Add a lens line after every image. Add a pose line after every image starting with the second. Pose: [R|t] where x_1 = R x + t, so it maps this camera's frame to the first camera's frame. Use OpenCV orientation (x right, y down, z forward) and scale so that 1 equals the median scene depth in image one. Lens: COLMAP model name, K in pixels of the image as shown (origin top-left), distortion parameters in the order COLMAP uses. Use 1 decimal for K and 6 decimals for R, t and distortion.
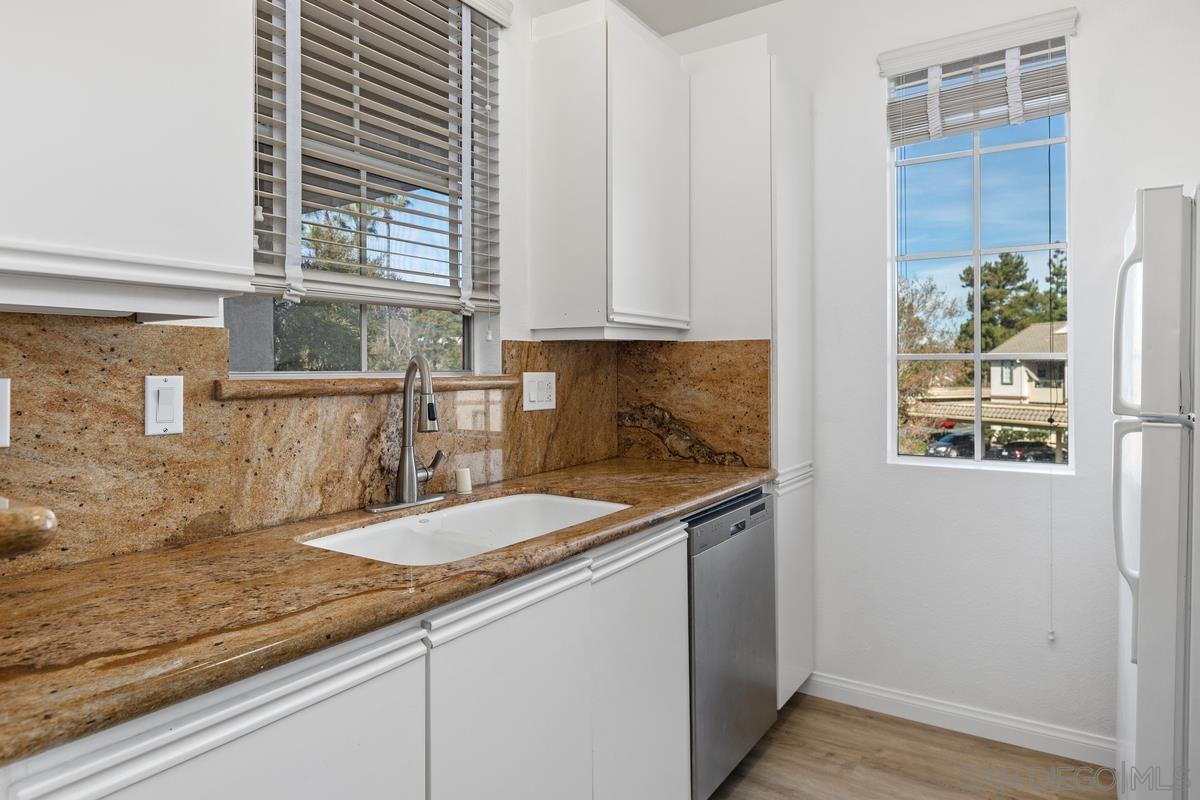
lens RADIAL K [[713.6, 0, 604.5], [0, 713.6, 366.1], [0, 0, 1]] dist [0.001420, -0.007278]
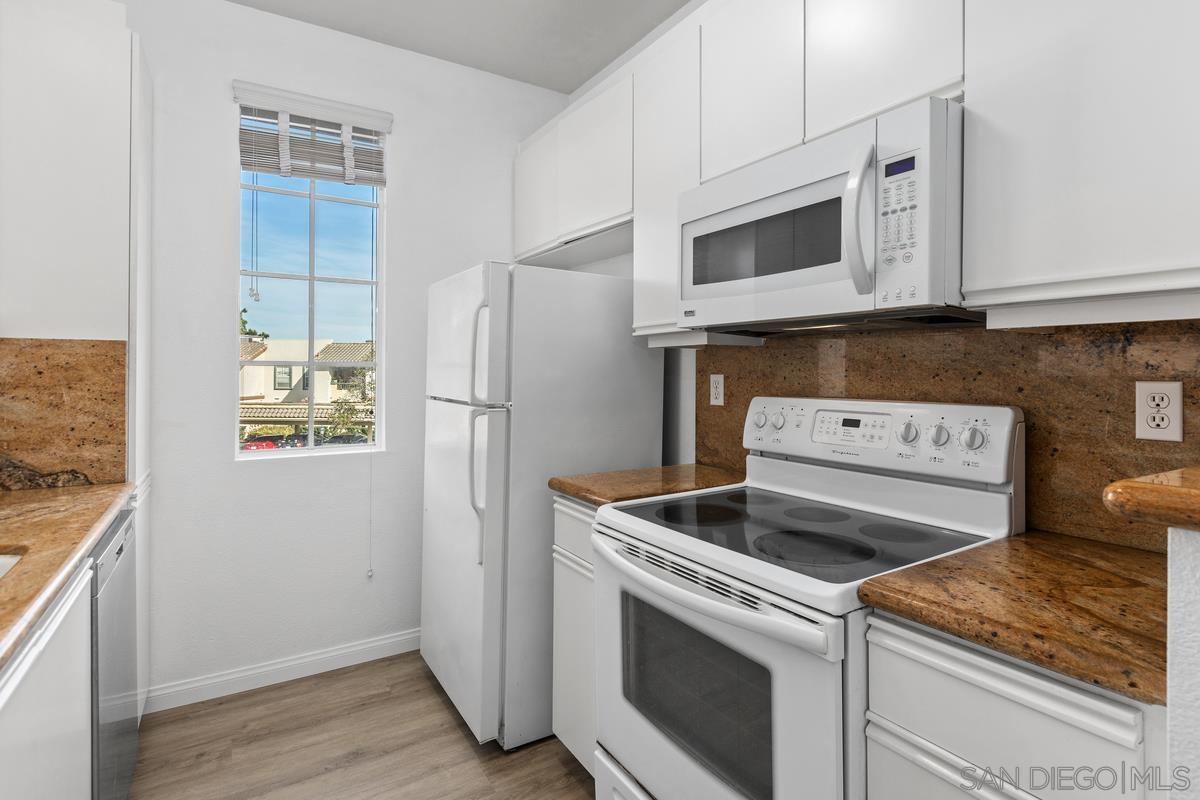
lens RADIAL K [[598.9, 0, 592.4], [0, 598.9, 369.5], [0, 0, 1]] dist [0.000596, -0.000369]
pose [[0.426661, 0.009524, 0.904361, -0.224498], [-0.008830, 0.999941, -0.006364, -0.001054], [-0.904369, -0.005270, 0.426720, 0.144763]]
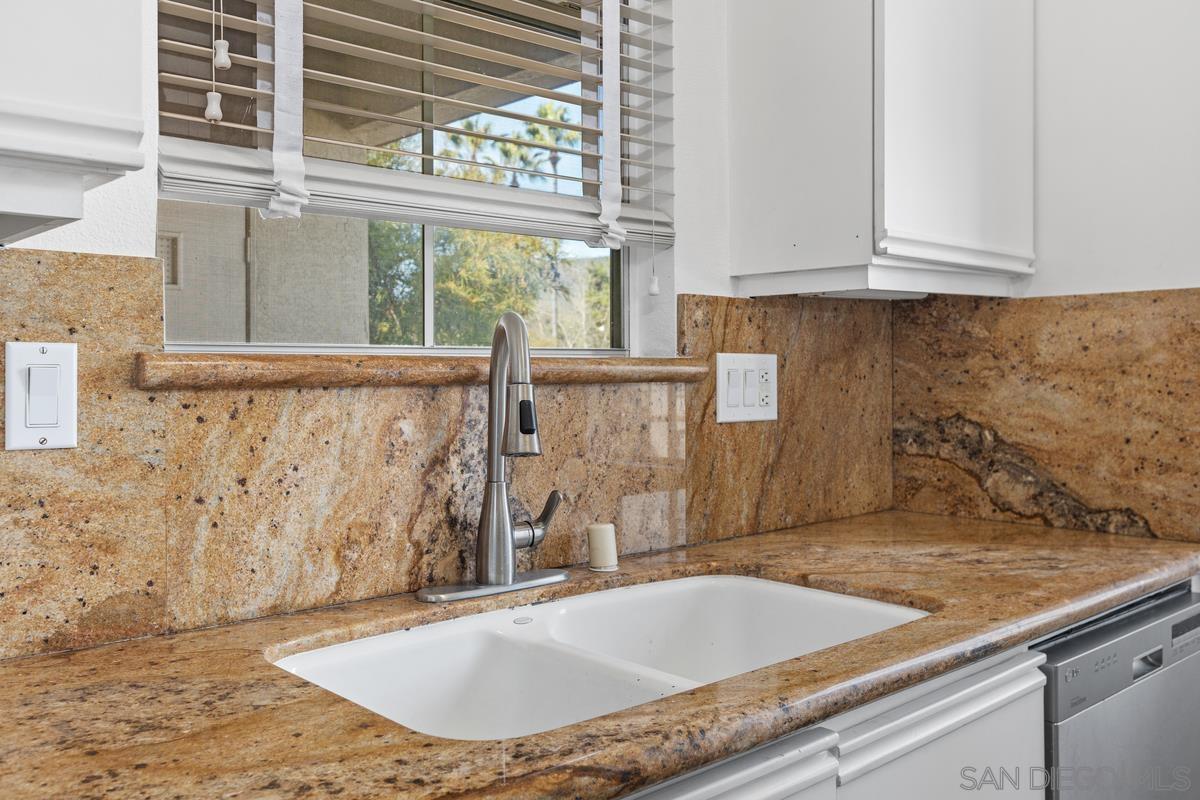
lens RADIAL K [[1029.4, 0, 599.3], [0, 1029.4, 375.0], [0, 0, 1]] dist [-0.010592, 0.009705]
pose [[0.967586, 0.000835, -0.252539, -0.000698], [0.001037, 0.999973, 0.007280, 0.020029], [0.252538, -0.007306, 0.967559, 0.206493]]
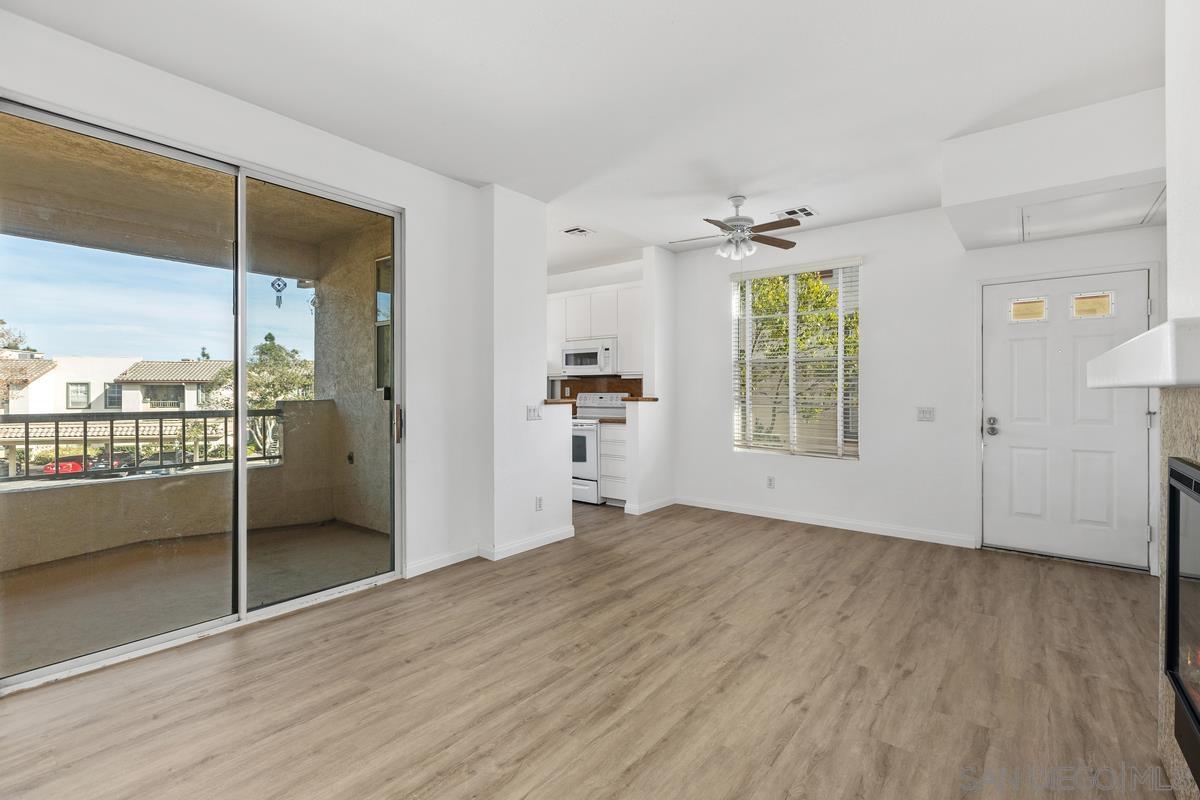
lens RADIAL K [[543.7, 0, 600.6], [0, 543.7, 391.9], [0, 0, 1]] dist [0.009499, -0.003339]
pose [[0.083196, 0.003880, 0.996526, -2.273609], [-0.007727, 0.999965, -0.003248, 0.033283], [-0.996503, -0.007430, 0.083223, -0.062803]]
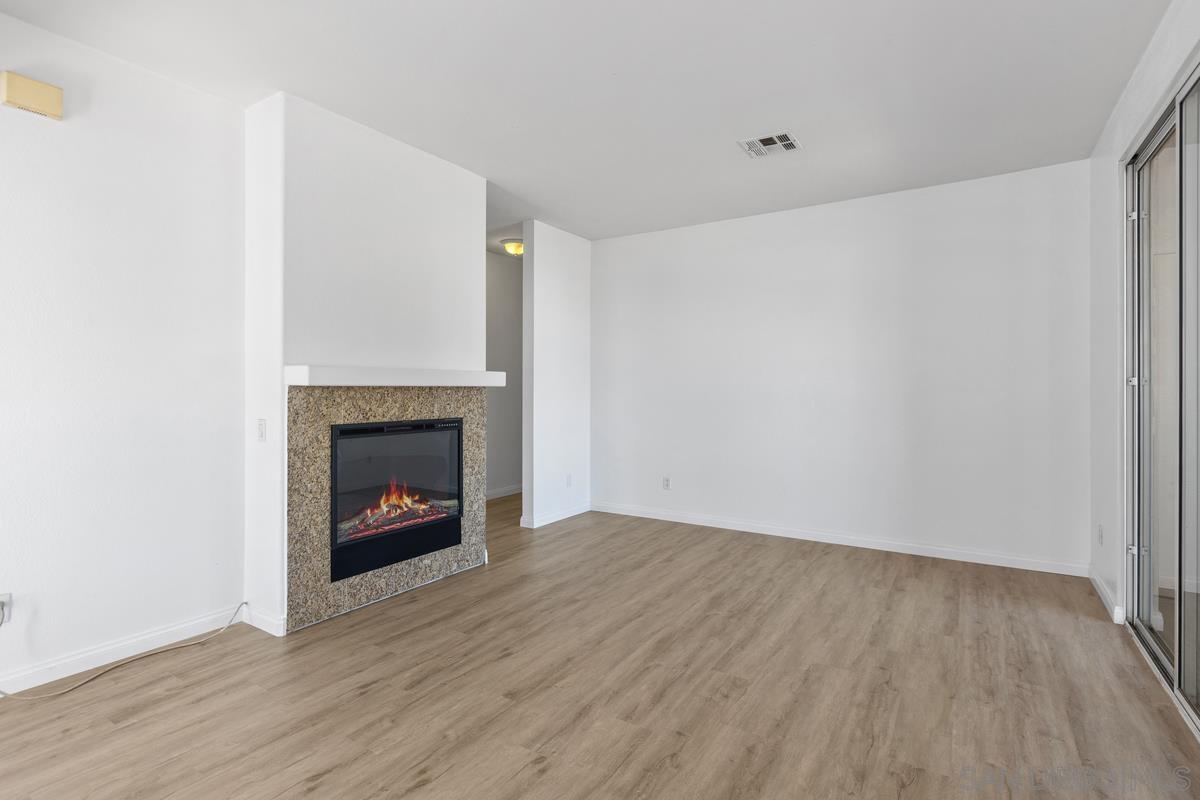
lens RADIAL K [[588.3, 0, 593.6], [0, 588.3, 382.2], [0, 0, 1]] dist [0.005714, -0.000697]
pose [[0.007000, -0.002338, -0.999973, -0.077721], [0.002612, 0.999994, -0.002320, 0.016238], [0.999972, -0.002595, 0.007006, -0.161121]]
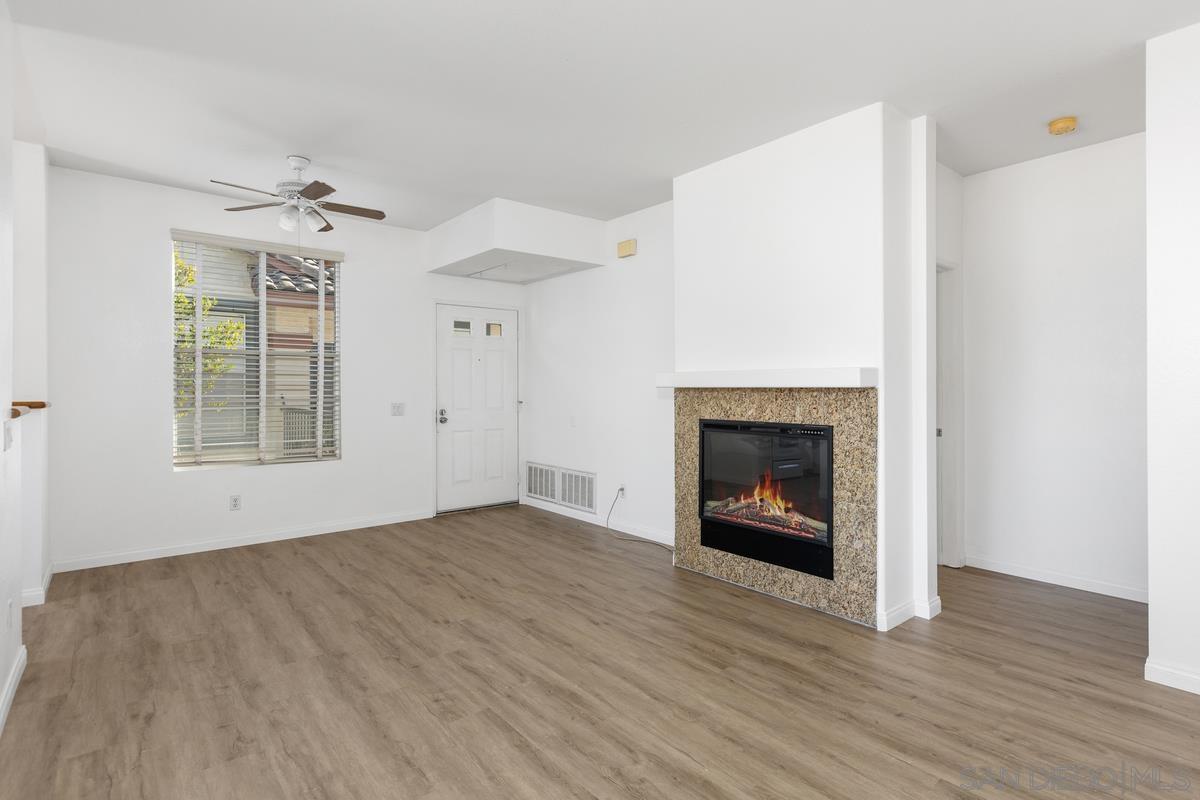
lens RADIAL K [[588.3, 0, 596.6], [0, 588.3, 396.8], [0, 0, 1]] dist [0.005714, -0.000697]
pose [[-0.954946, 0.003782, 0.296757, -1.698935], [0.007075, 0.999925, 0.010022, 0.027037], [-0.296697, 0.011670, -0.954900, 0.979694]]
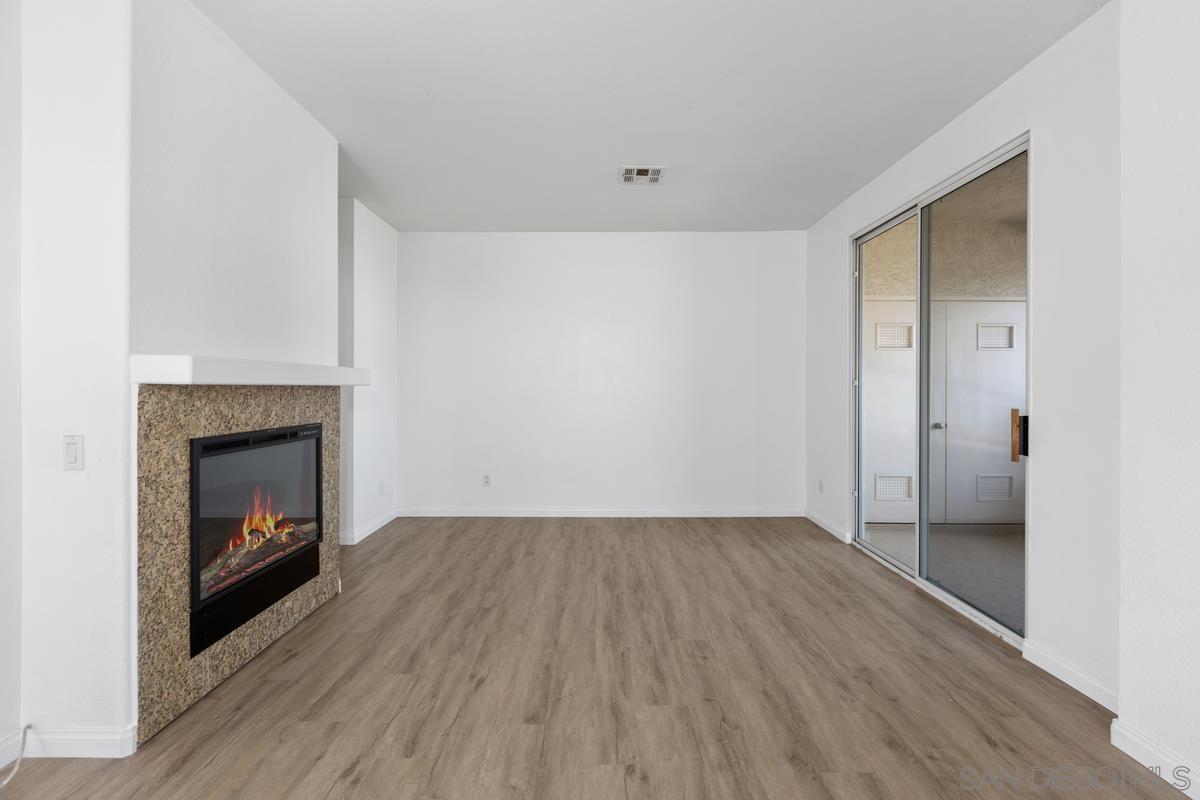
lens RADIAL K [[543.7, 0, 601.9], [0, 543.7, 386.7], [0, 0, 1]] dist [0.009499, -0.003339]
pose [[0.551019, 0.007284, -0.834461, -0.320022], [-0.002689, 0.999972, 0.006953, 0.015304], [0.834488, -0.001587, 0.551024, -0.700334]]
